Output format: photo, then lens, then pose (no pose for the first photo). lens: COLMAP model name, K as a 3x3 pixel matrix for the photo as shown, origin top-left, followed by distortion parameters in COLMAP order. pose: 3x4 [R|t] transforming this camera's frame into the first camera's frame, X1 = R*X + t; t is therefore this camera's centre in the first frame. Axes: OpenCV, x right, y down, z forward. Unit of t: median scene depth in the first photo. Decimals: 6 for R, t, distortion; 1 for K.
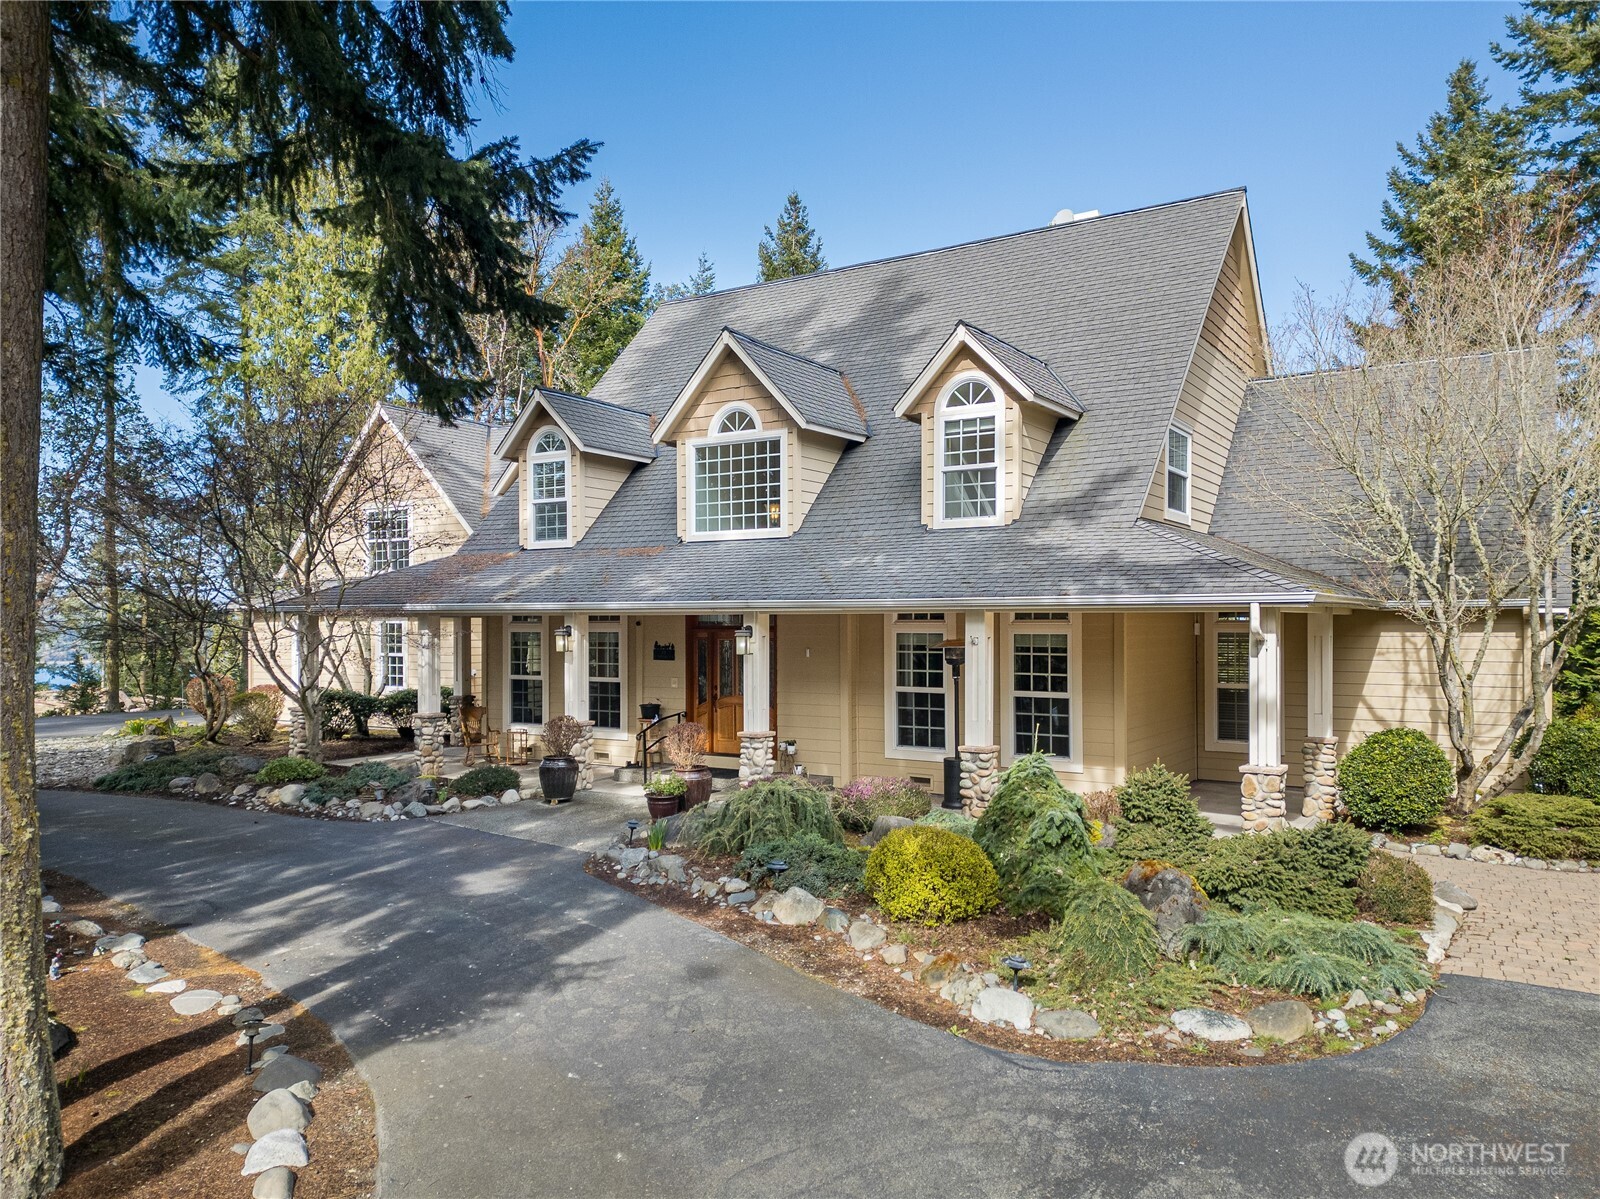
lens RADIAL K [[1116.1, 0, 791.9], [0, 1116.1, 607.7], [0, 0, 1]] dist [0.106623, 0.000486]
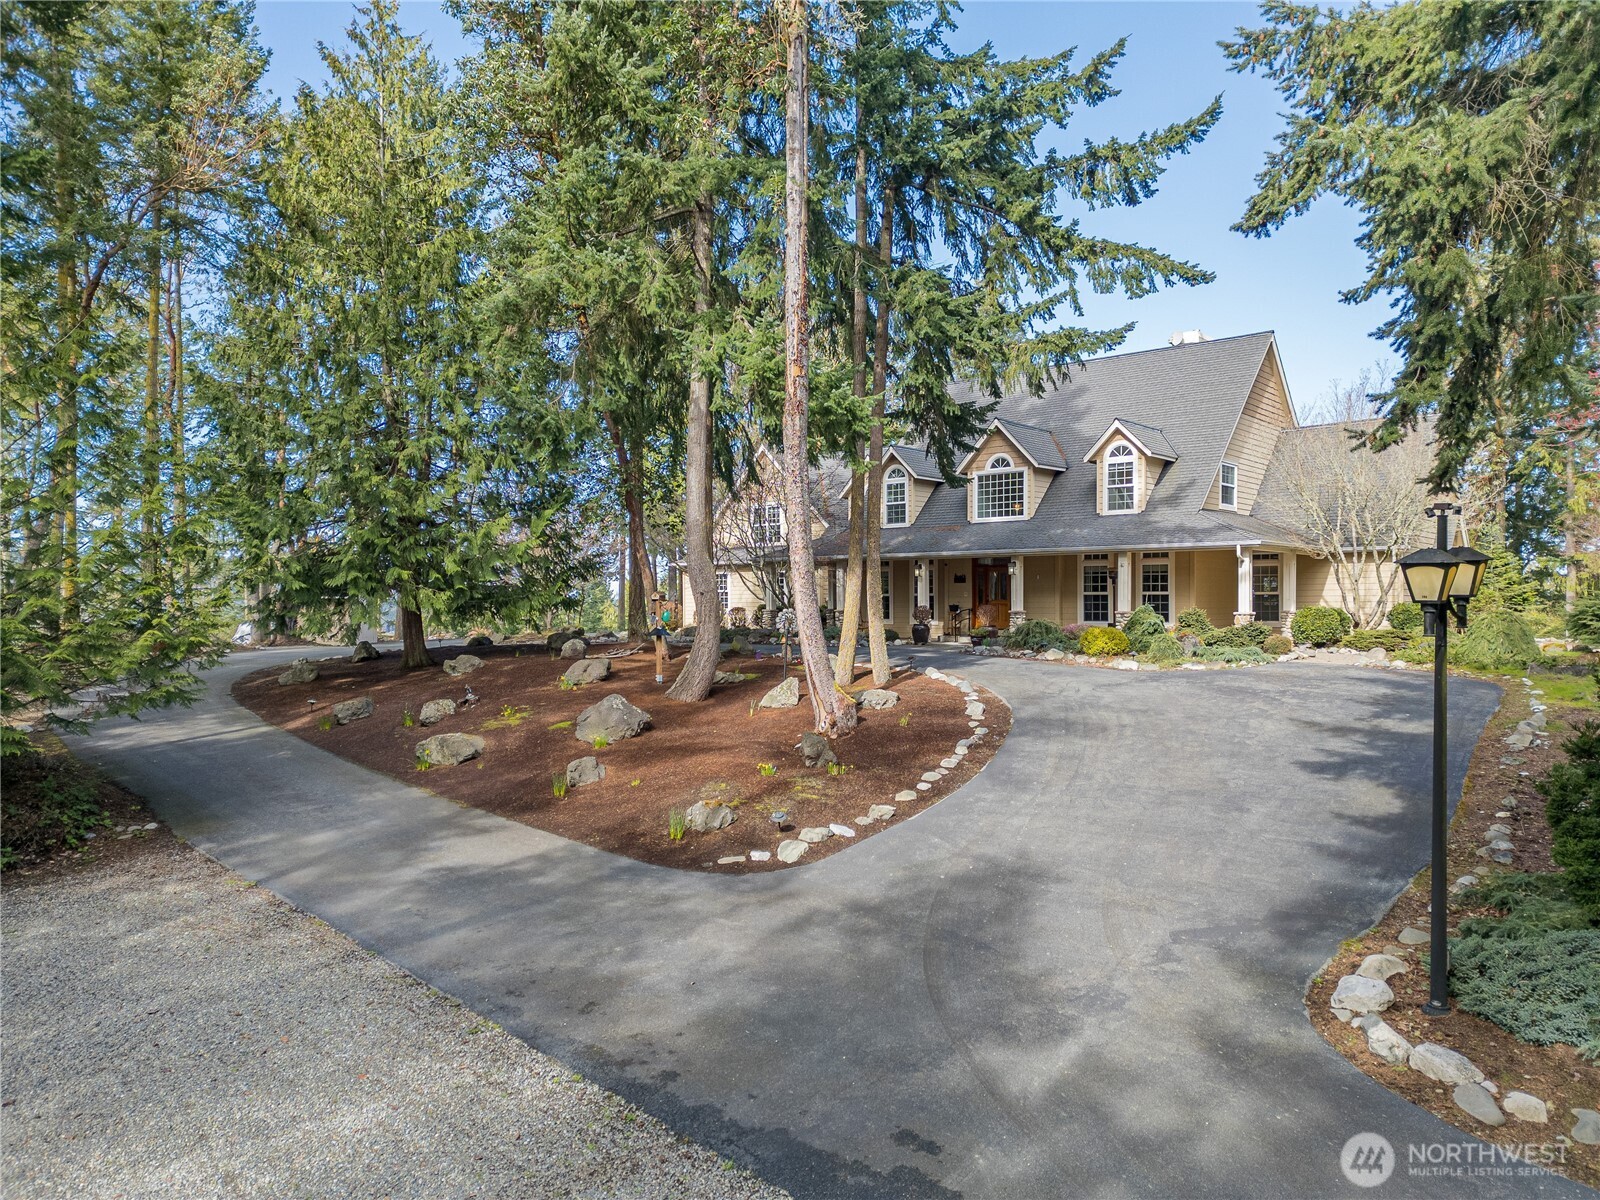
lens RADIAL K [[1116.1, 0, 800.8], [0, 1116.1, 602.1], [0, 0, 1]] dist [0.106623, 0.000486]
pose [[0.992592, -0.001630, -0.121488, -0.173251], [0.002737, 0.999956, 0.008942, 0.069700], [0.121468, -0.009208, 0.992553, -1.127282]]
